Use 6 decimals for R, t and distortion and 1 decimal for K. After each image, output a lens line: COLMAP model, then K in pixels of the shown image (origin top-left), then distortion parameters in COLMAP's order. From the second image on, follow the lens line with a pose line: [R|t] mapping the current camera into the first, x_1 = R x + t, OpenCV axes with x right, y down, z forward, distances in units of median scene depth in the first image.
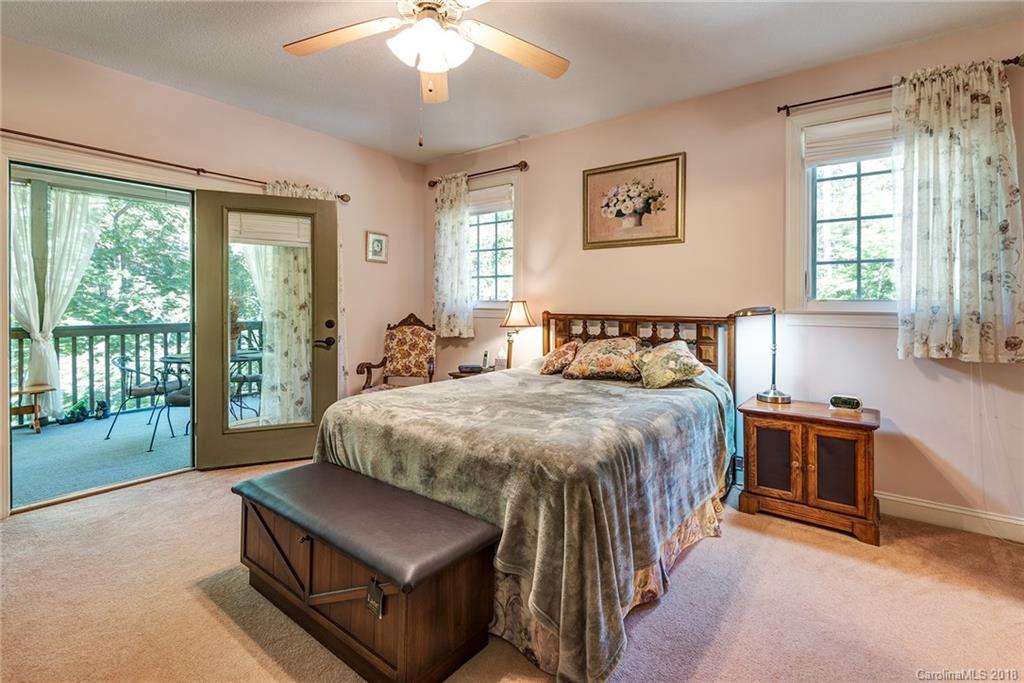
lens RADIAL K [[475.0, 0, 513.9], [0, 475.0, 307.4], [0, 0, 1]] dist [0.001545, -0.000457]
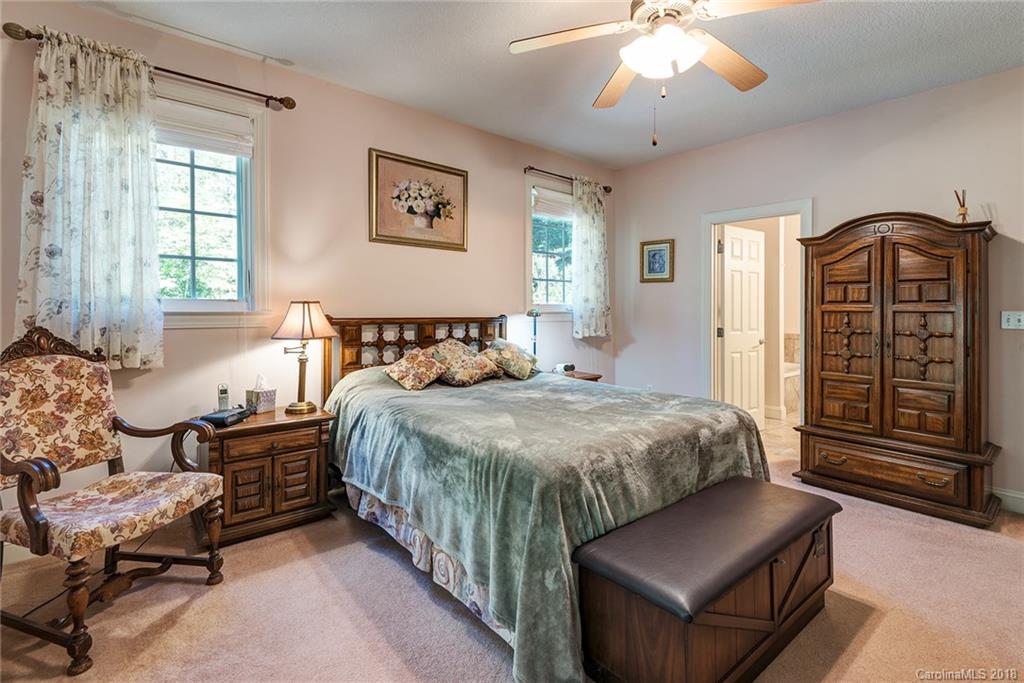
lens RADIAL K [[475.0, 0, 513.9], [0, 475.0, 307.4], [0, 0, 1]] dist [0.001545, -0.000457]
pose [[0.207635, -0.001353, 0.978205, -0.657285], [0.001427, 0.999998, 0.001080, -0.005292], [-0.978205, 0.001172, 0.207636, 0.601796]]
